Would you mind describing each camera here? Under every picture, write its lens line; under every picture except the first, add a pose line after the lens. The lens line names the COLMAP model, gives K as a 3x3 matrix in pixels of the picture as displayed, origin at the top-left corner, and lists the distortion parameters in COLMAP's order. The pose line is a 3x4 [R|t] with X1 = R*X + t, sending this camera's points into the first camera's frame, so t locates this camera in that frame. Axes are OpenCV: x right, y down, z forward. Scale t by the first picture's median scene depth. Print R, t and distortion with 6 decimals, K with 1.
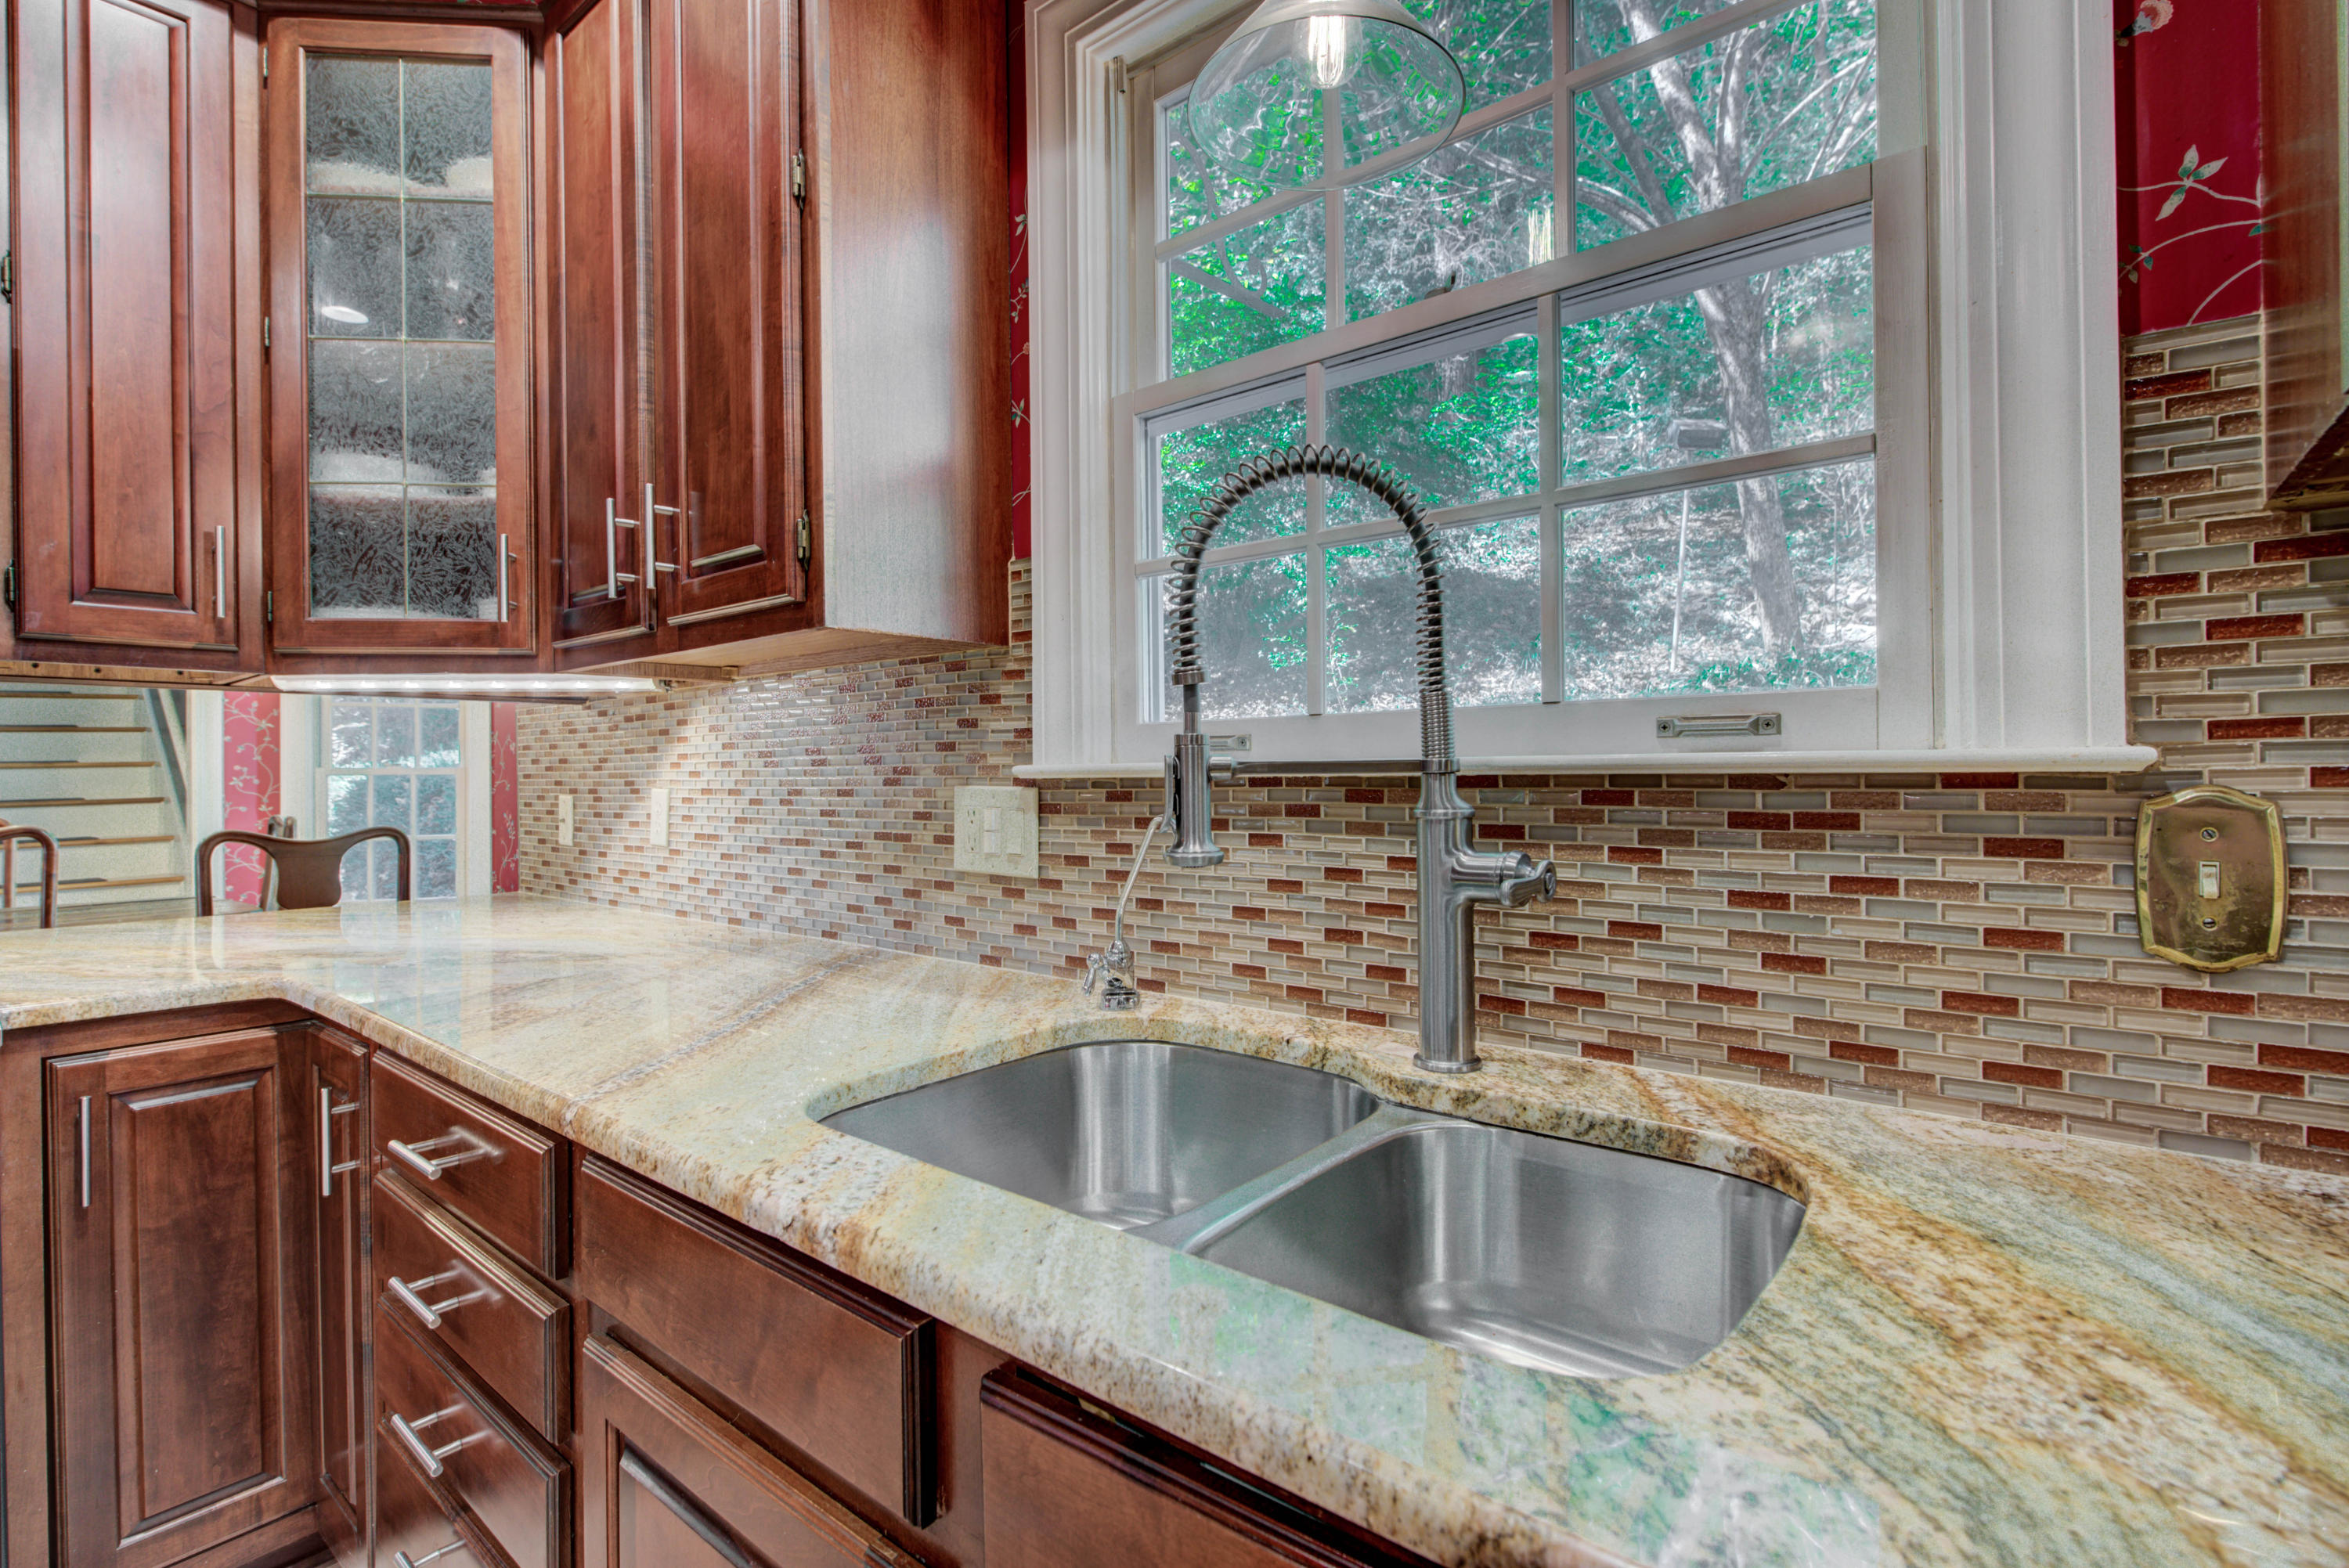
lens RADIAL K [[1075.5, 0, 1171.5], [0, 1075.5, 777.4], [0, 0, 1]] dist [-0.002118, -0.001837]
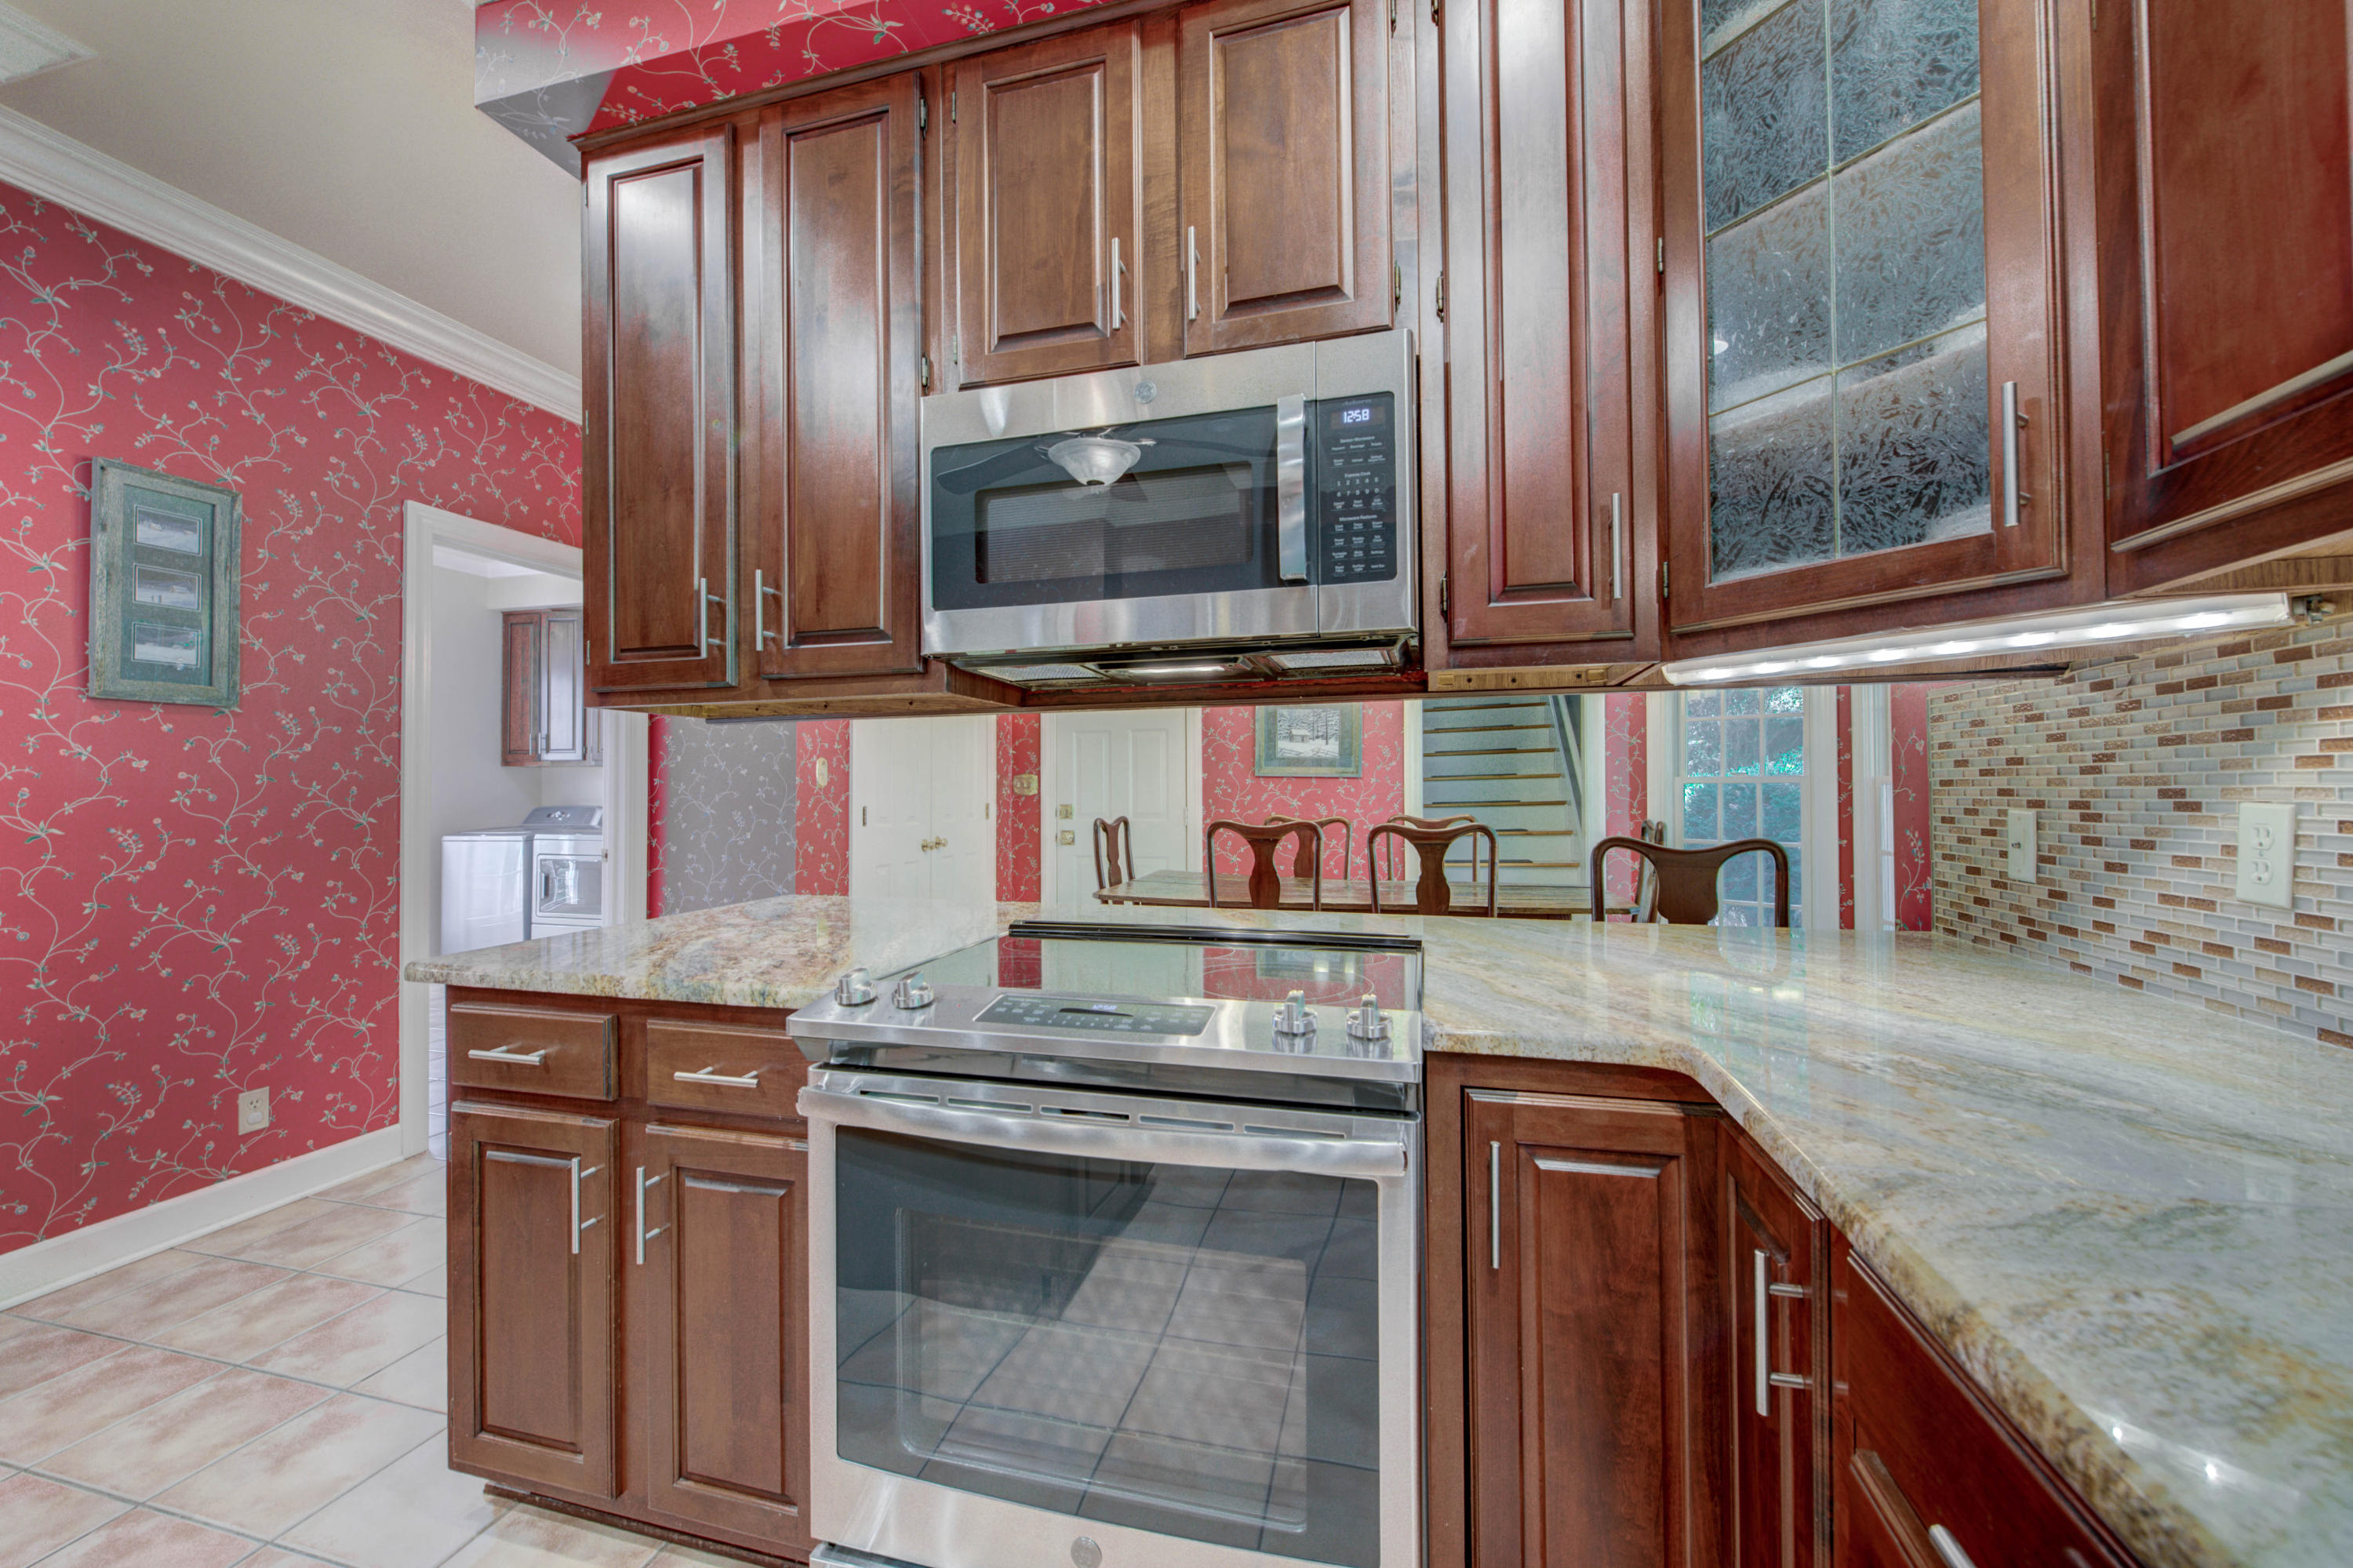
lens RADIAL K [[926.7, 0, 1174.1], [0, 926.7, 780.7], [0, 0, 1]] dist [-0.000232, -0.000747]
pose [[0.402955, -0.006493, -0.915197, -0.364153], [0.001333, 0.999978, -0.006507, 0.001471], [0.915219, 0.001402, 0.402955, 0.389492]]
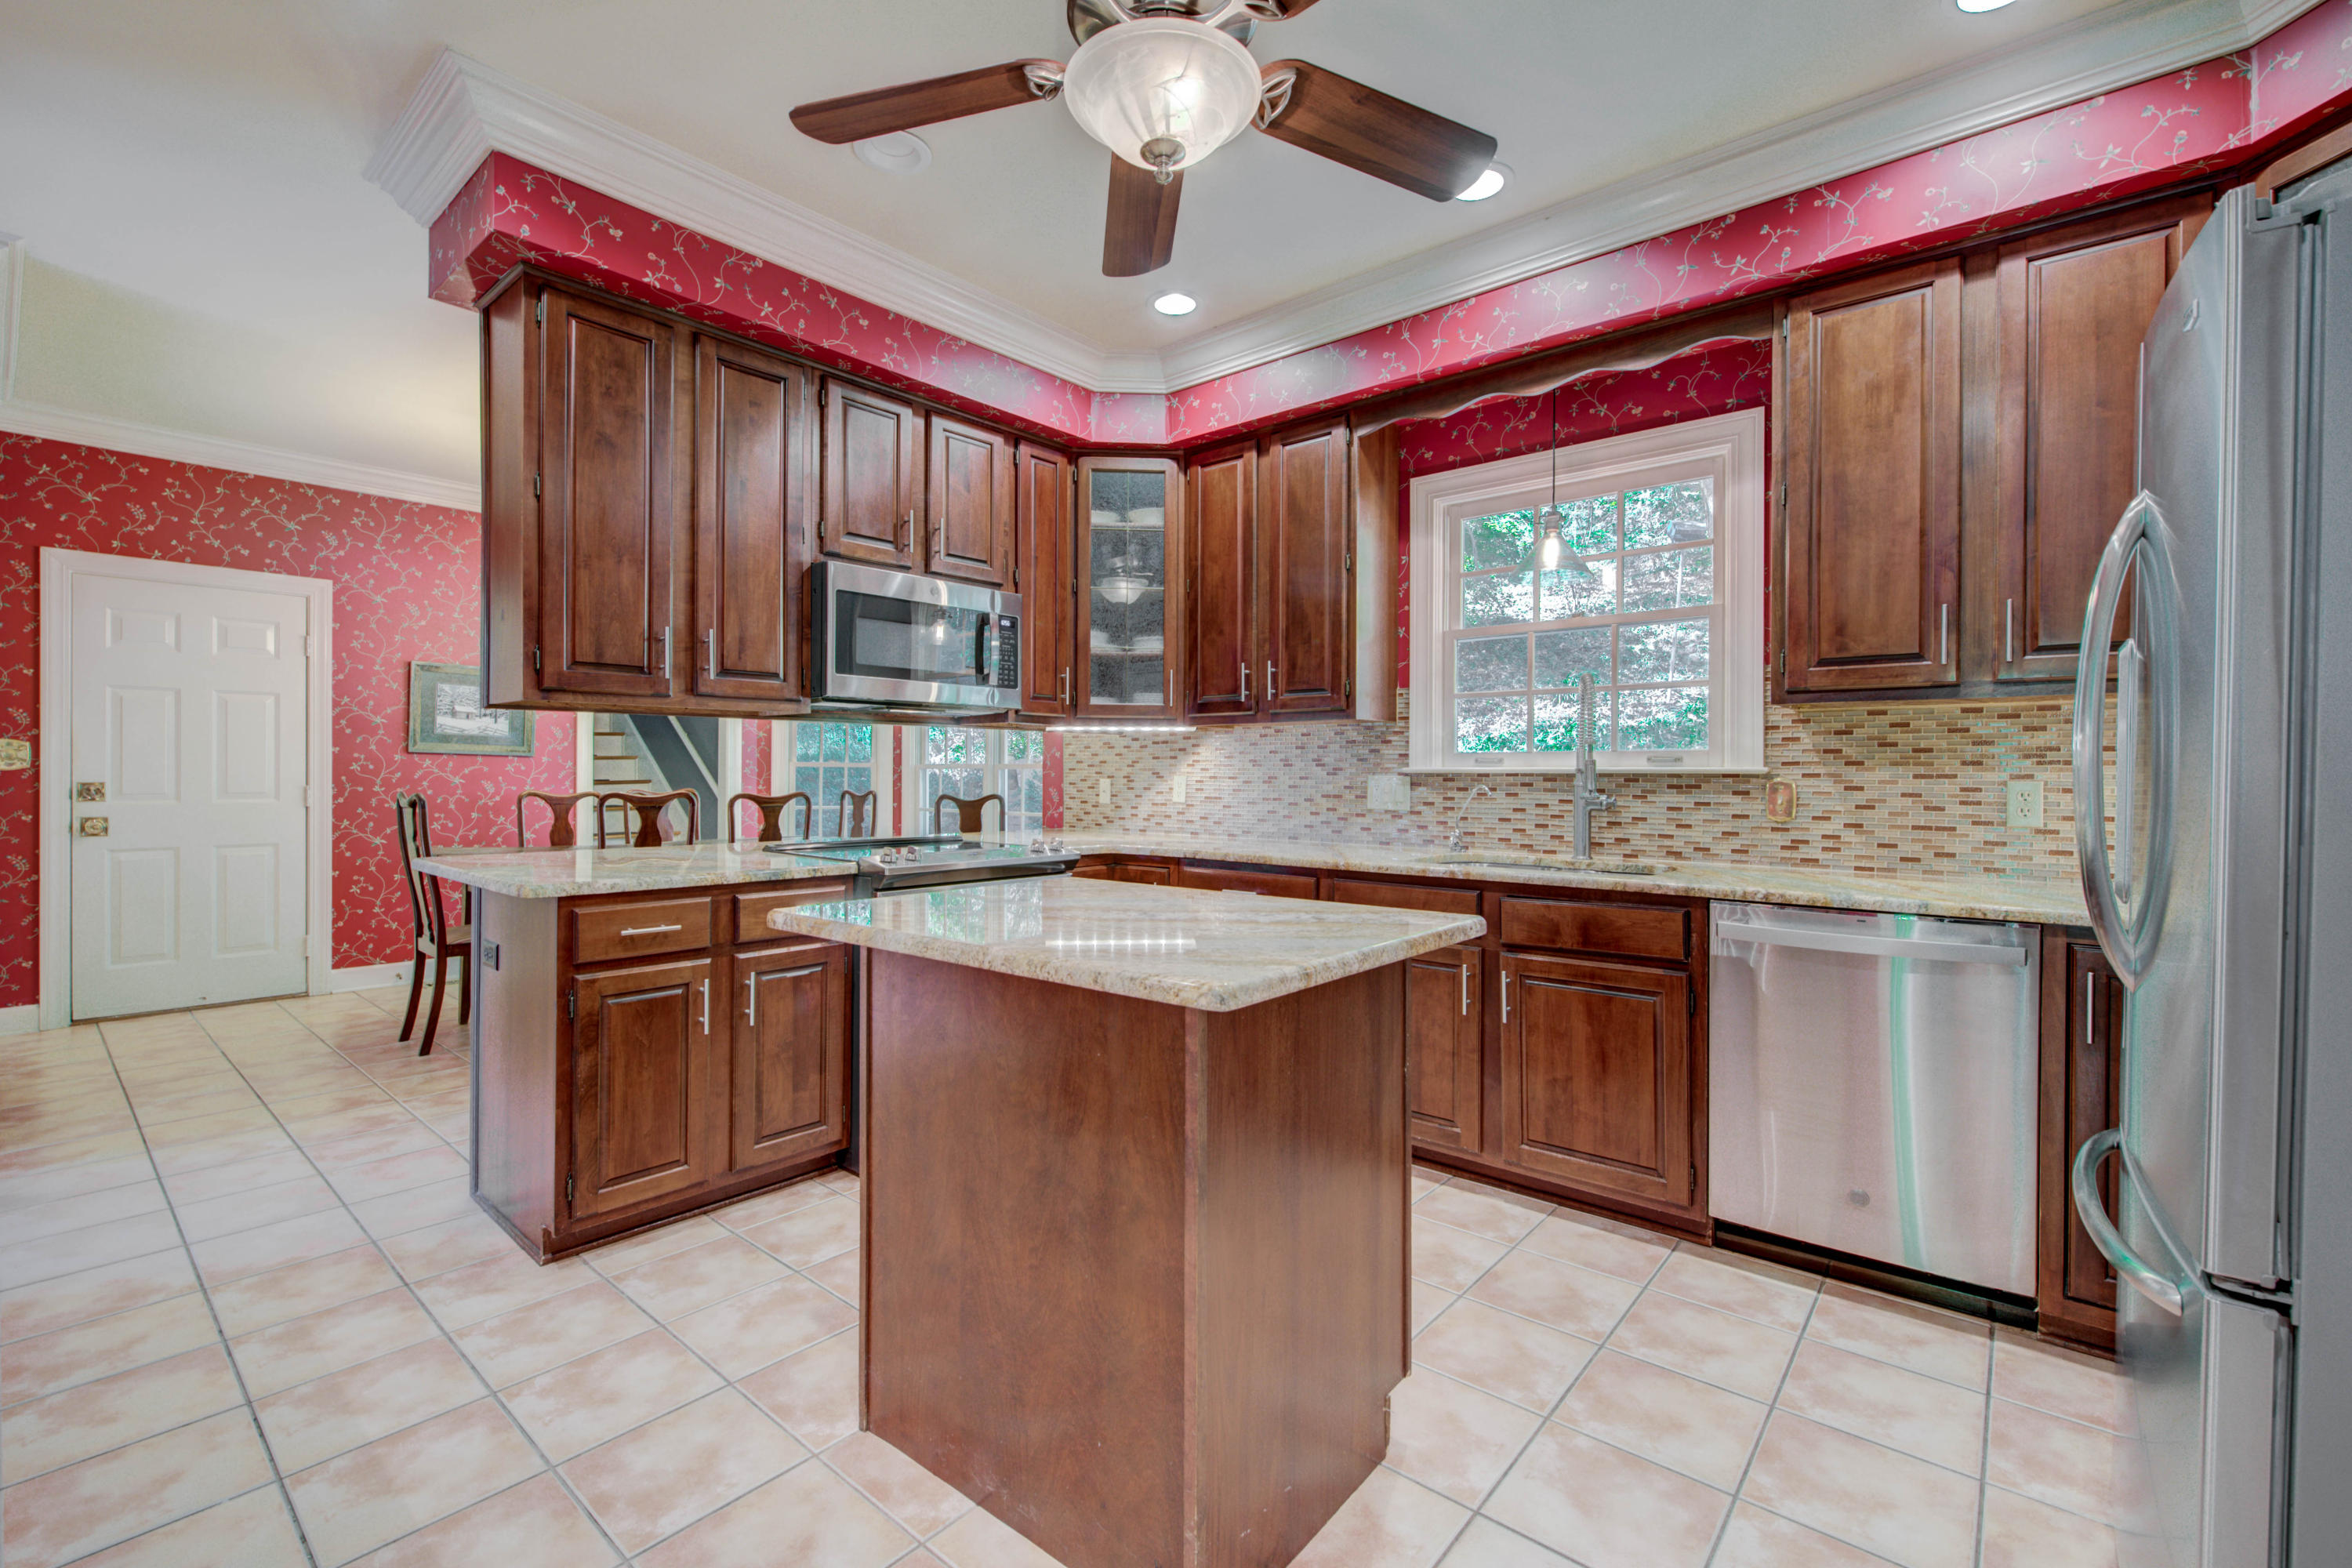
lens RADIAL K [[1017.6, 0, 1172.7], [0, 1017.6, 782.3], [0, 0, 1]] dist [-0.000426, 0.000719]
pose [[0.999591, 0.011915, -0.026013, -0.607098], [-0.011741, 0.999908, 0.006813, 0.013354], [0.026091, -0.006505, 0.999638, -1.422641]]
